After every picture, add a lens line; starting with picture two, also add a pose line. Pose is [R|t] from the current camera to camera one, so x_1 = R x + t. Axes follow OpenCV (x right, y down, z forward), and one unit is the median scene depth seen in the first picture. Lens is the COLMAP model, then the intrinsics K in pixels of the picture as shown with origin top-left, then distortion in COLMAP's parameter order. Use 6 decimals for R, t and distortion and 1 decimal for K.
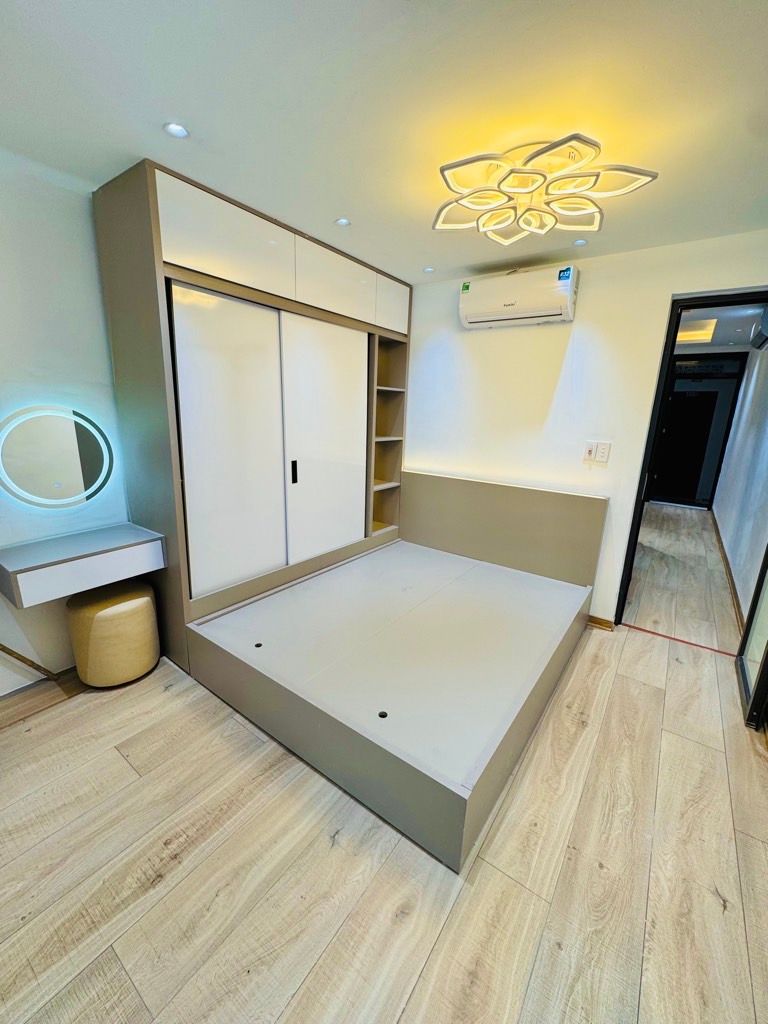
lens RADIAL K [[408.2, 0, 383.5], [0, 408.2, 510.1], [0, 0, 1]] dist [-0.004081, 0.000537]
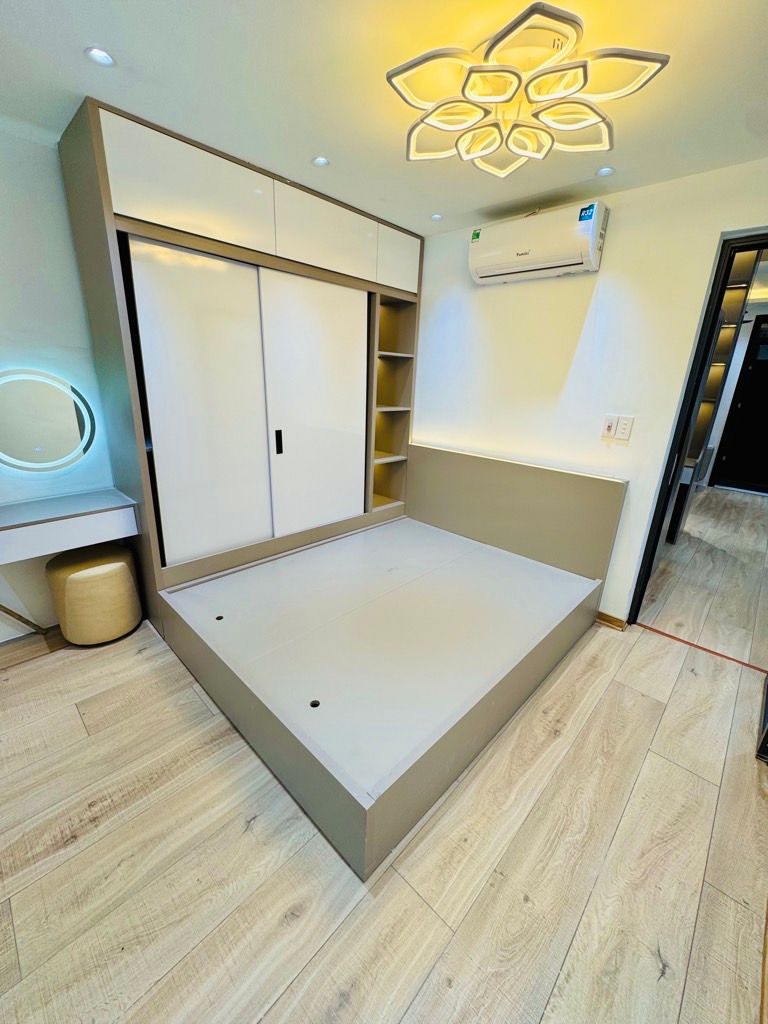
lens RADIAL K [[408.2, 0, 384.6], [0, 408.2, 509.9], [0, 0, 1]] dist [-0.004081, 0.000537]
pose [[0.990729, 0.047148, -0.127412, 0.218355], [-0.038438, 0.996808, 0.069976, -0.015300], [0.130305, -0.064430, 0.989378, 0.098914]]
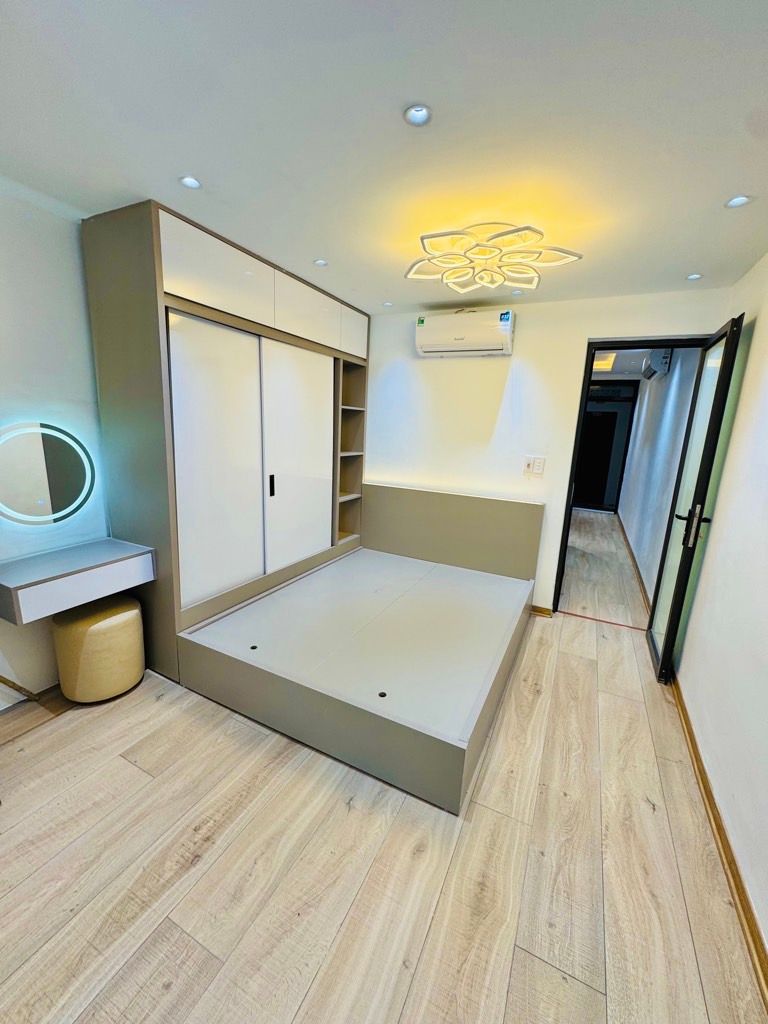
lens RADIAL K [[408.2, 0, 382.7], [0, 408.2, 510.3], [0, 0, 1]] dist [-0.004081, 0.000537]
pose [[0.986399, -0.023034, 0.162749, -0.149575], [0.027856, 0.999236, -0.027408, 0.011229], [-0.161994, 0.031569, 0.986287, -0.129273]]
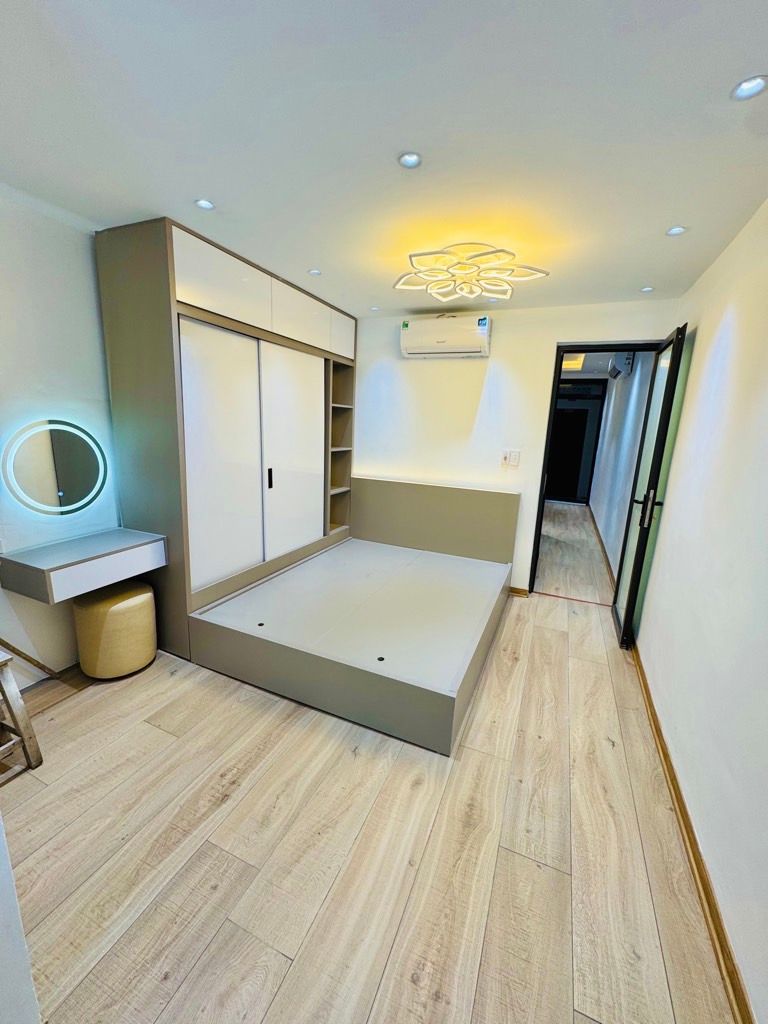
lens RADIAL K [[408.2, 0, 382.4], [0, 408.2, 510.4], [0, 0, 1]] dist [-0.004081, 0.000537]
pose [[0.976898, -0.037793, 0.210338, -0.215185], [0.043105, 0.998856, -0.020728, 0.045805], [-0.209314, 0.029316, 0.977409, -0.247287]]
